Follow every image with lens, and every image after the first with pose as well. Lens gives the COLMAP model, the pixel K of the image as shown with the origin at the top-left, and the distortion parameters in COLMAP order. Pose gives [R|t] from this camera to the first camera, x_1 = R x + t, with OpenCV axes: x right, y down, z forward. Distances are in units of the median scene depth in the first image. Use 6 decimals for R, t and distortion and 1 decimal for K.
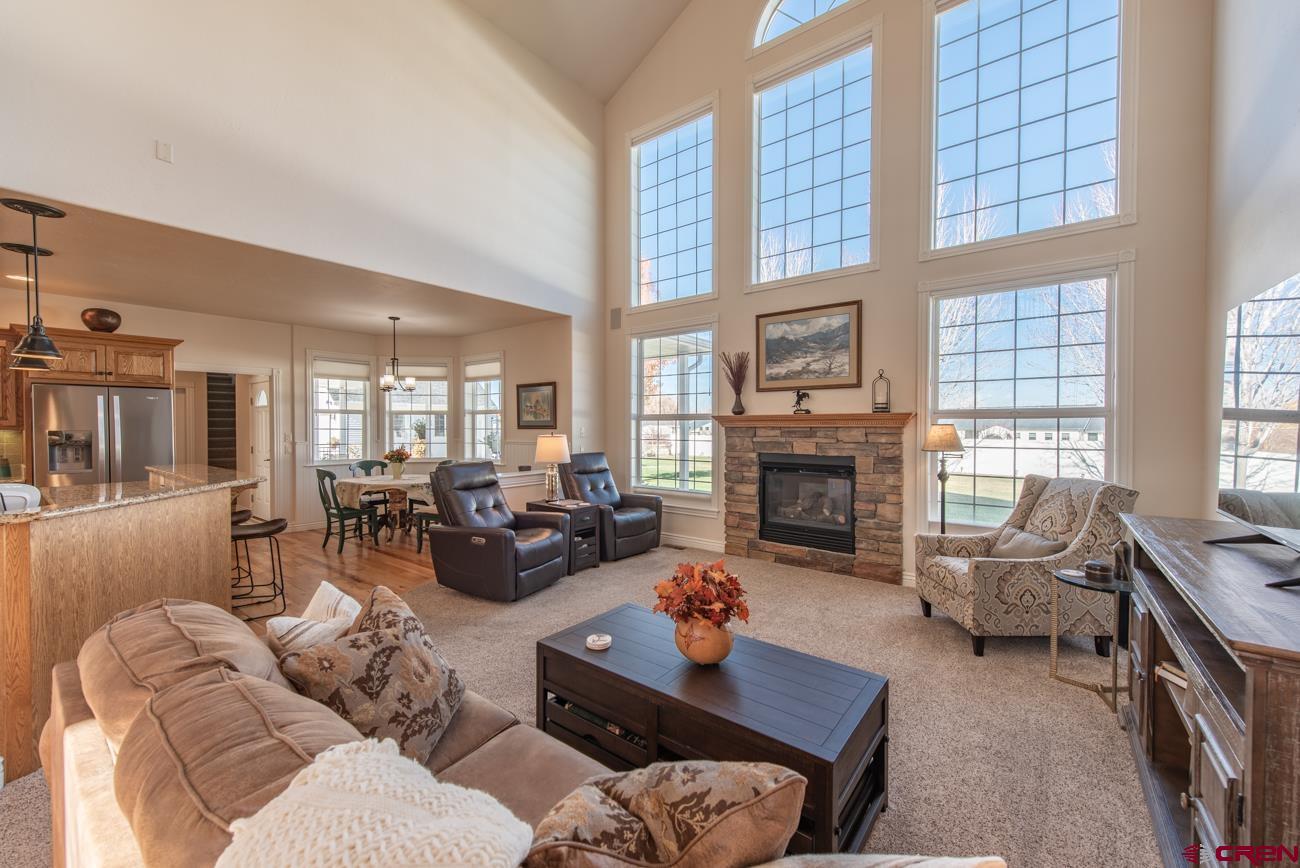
lens RADIAL K [[512.3, 0, 648.4], [0, 512.3, 433.6], [0, 0, 1]] dist [0.011882, -0.001361]
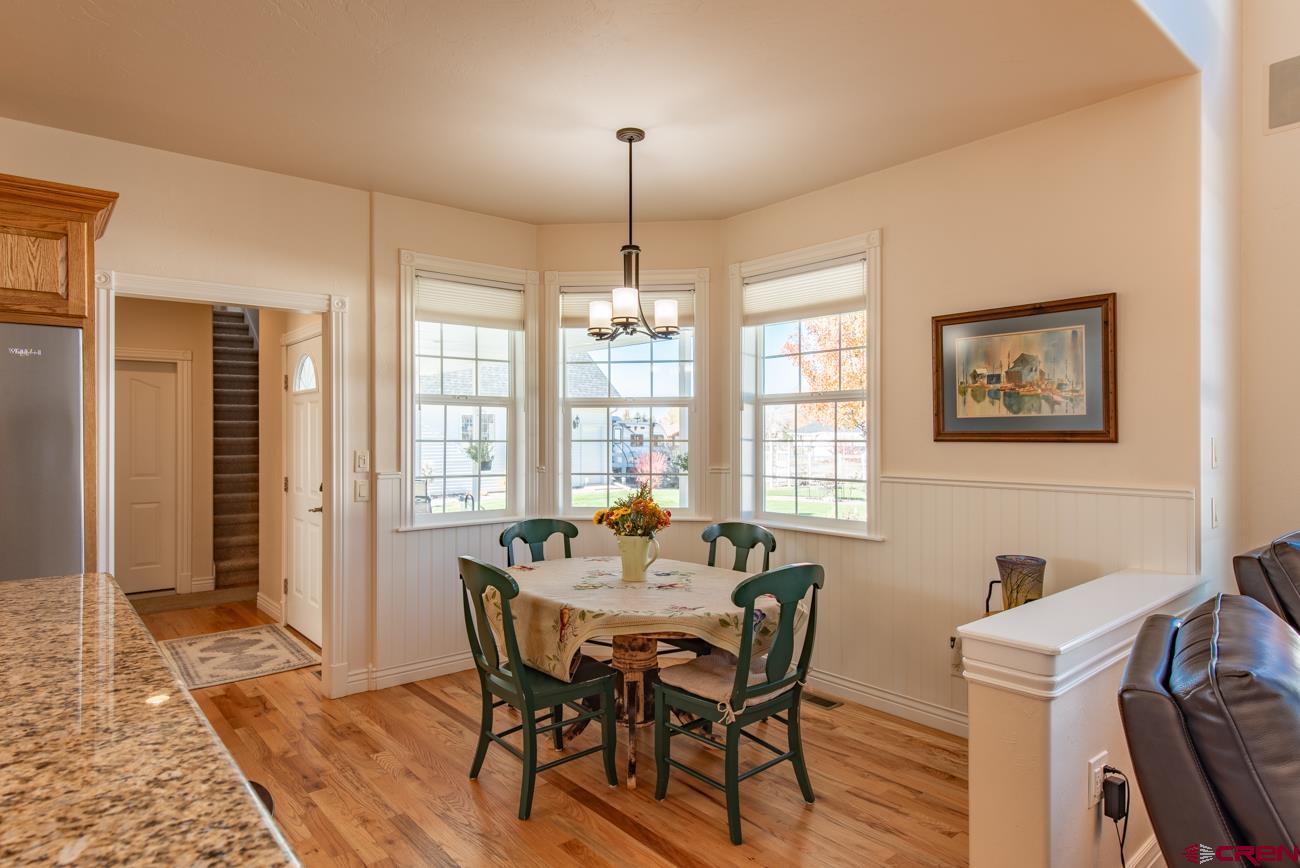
lens RADIAL K [[746.5, 0, 647.0], [0, 746.5, 430.2], [0, 0, 1]] dist [0.021905, -0.002322]
pose [[0.978432, -0.002251, -0.206557, -0.443666], [-0.001701, 0.999819, -0.018955, -0.008427], [0.206562, 0.018898, 0.978251, 0.580297]]
